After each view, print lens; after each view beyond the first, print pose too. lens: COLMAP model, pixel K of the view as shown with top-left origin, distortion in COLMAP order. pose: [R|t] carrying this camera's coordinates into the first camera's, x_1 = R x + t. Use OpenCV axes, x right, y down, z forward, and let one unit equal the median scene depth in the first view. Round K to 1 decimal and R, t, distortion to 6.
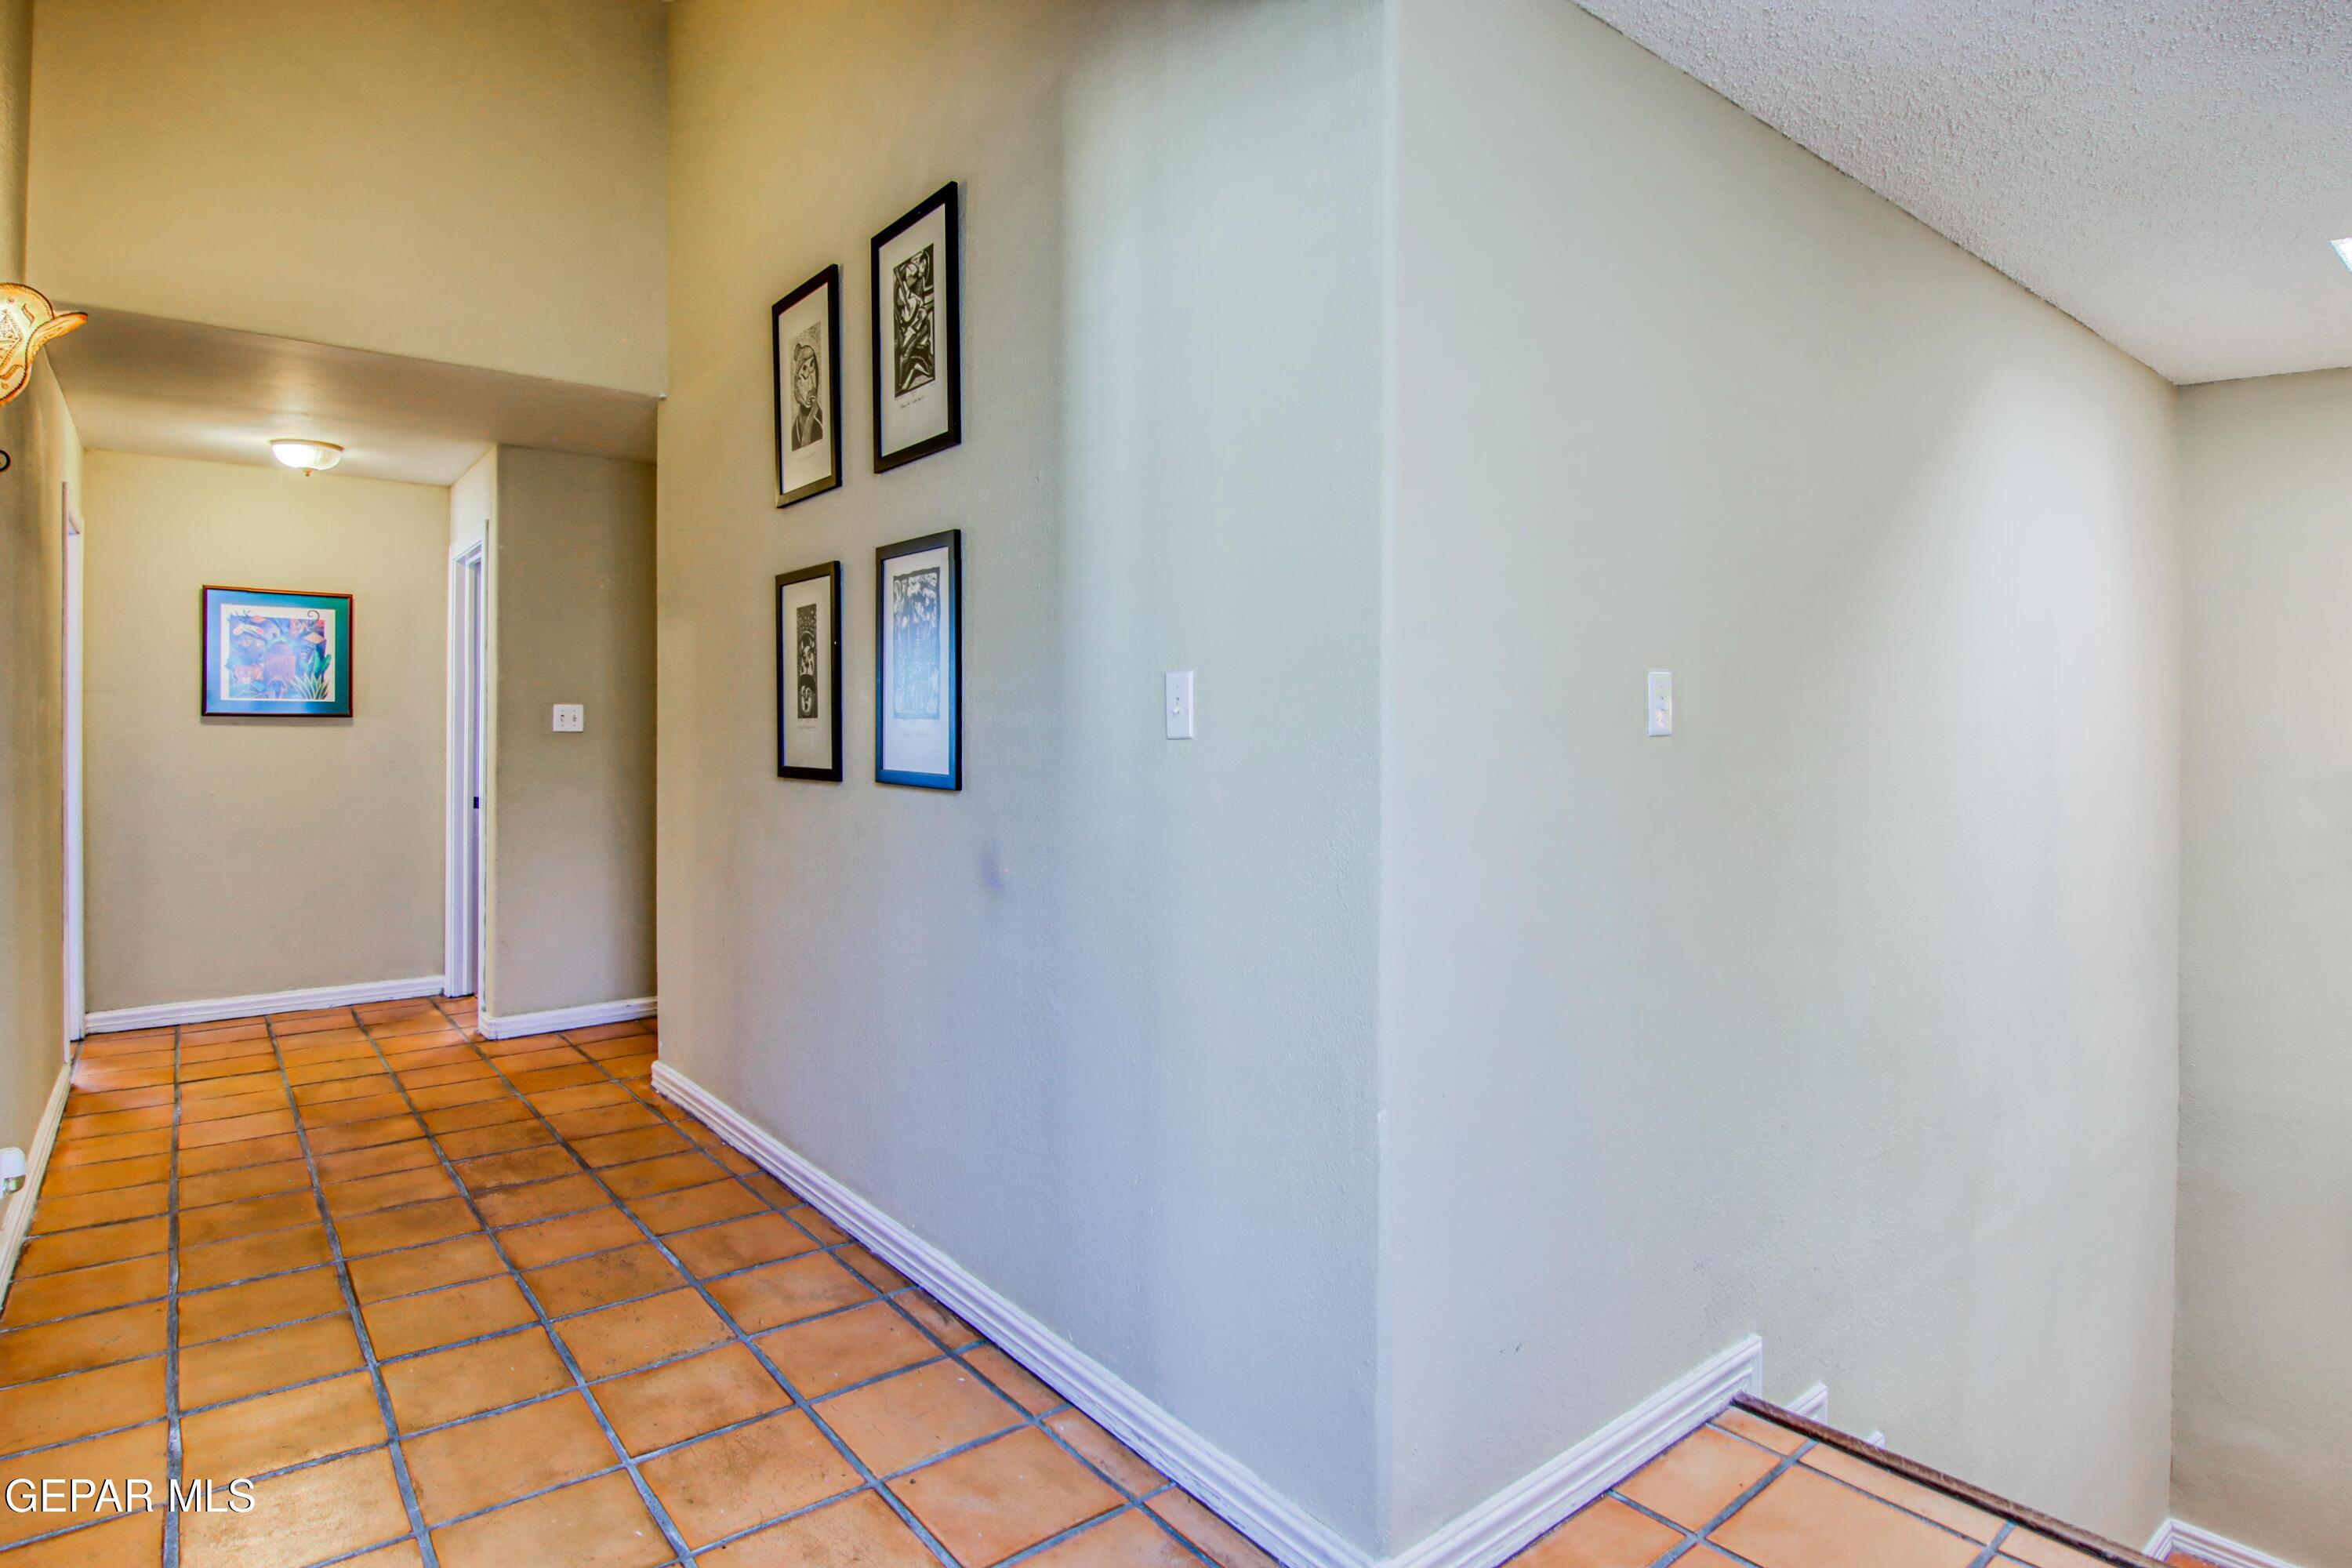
lens RADIAL K [[1214.5, 0, 1173.5], [0, 1214.5, 767.0], [0, 0, 1]] dist [-0.000561, -0.013639]
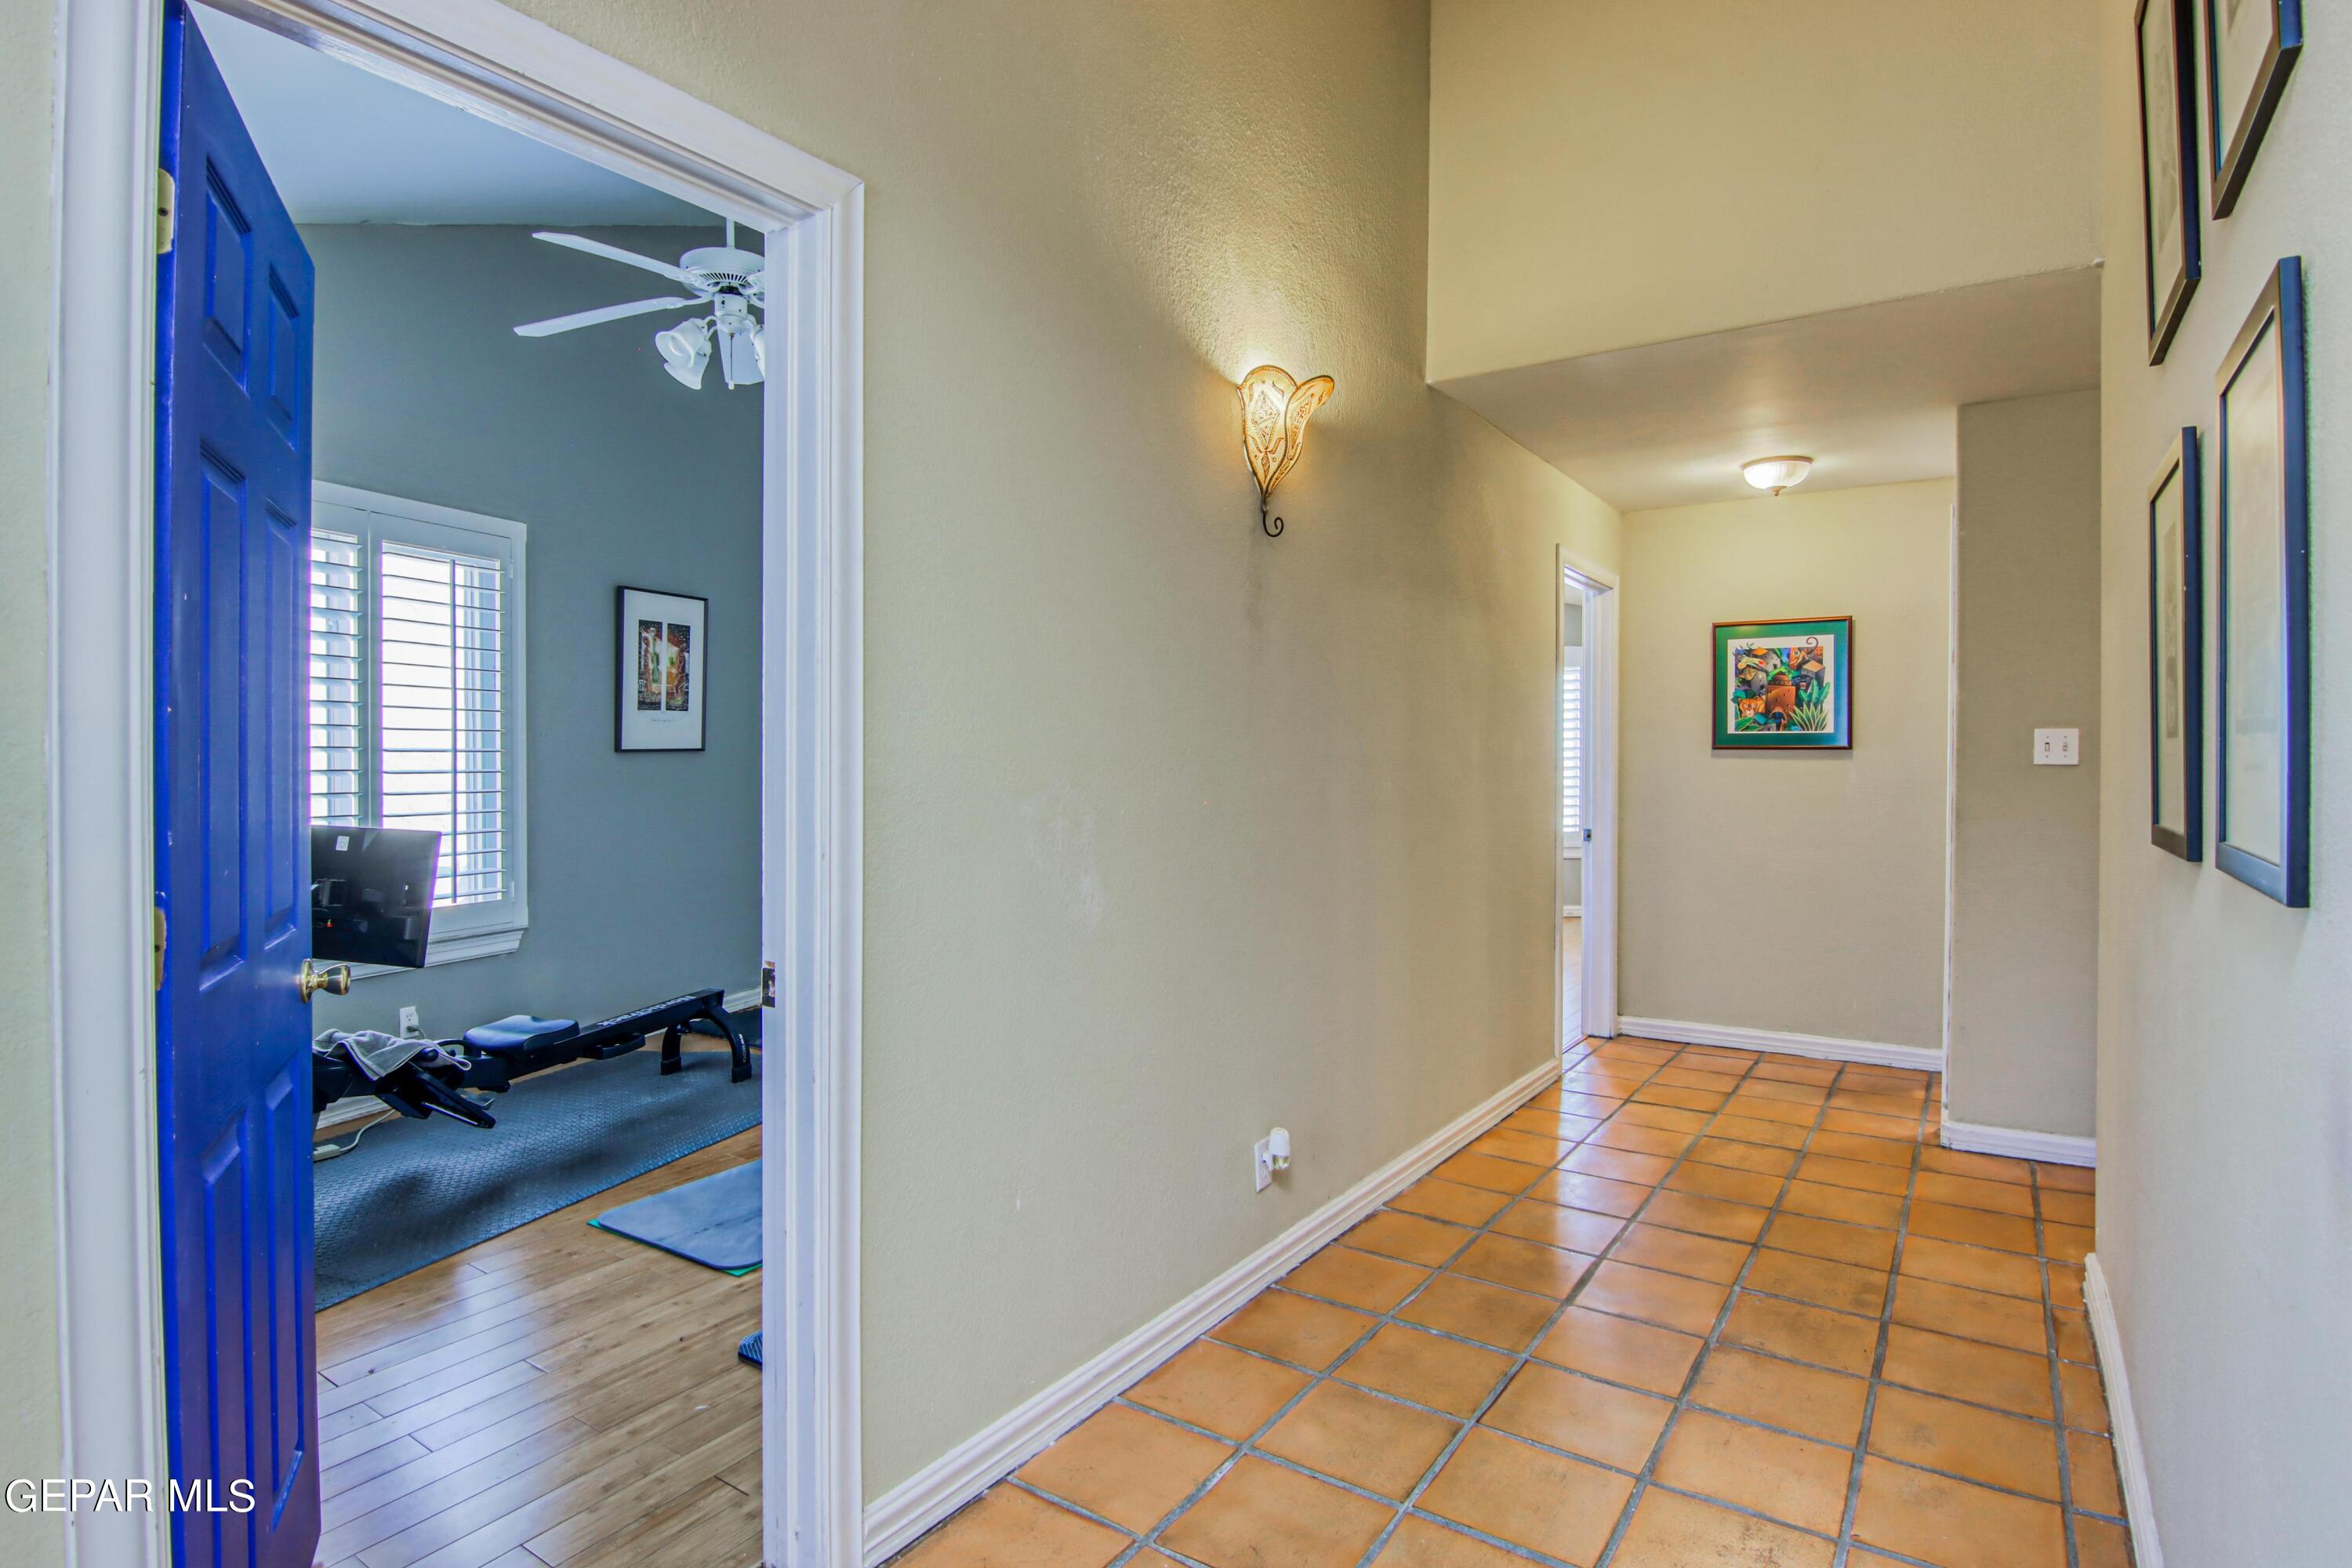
lens RADIAL K [[1214.5, 0, 1173.5], [0, 1214.5, 767.0], [0, 0, 1]] dist [-0.000561, -0.013639]
pose [[0.309004, 0.003235, -0.951055, 0.042586], [-0.030644, 0.999509, -0.006557, -0.006400], [0.950567, 0.031171, 0.308952, 0.249897]]
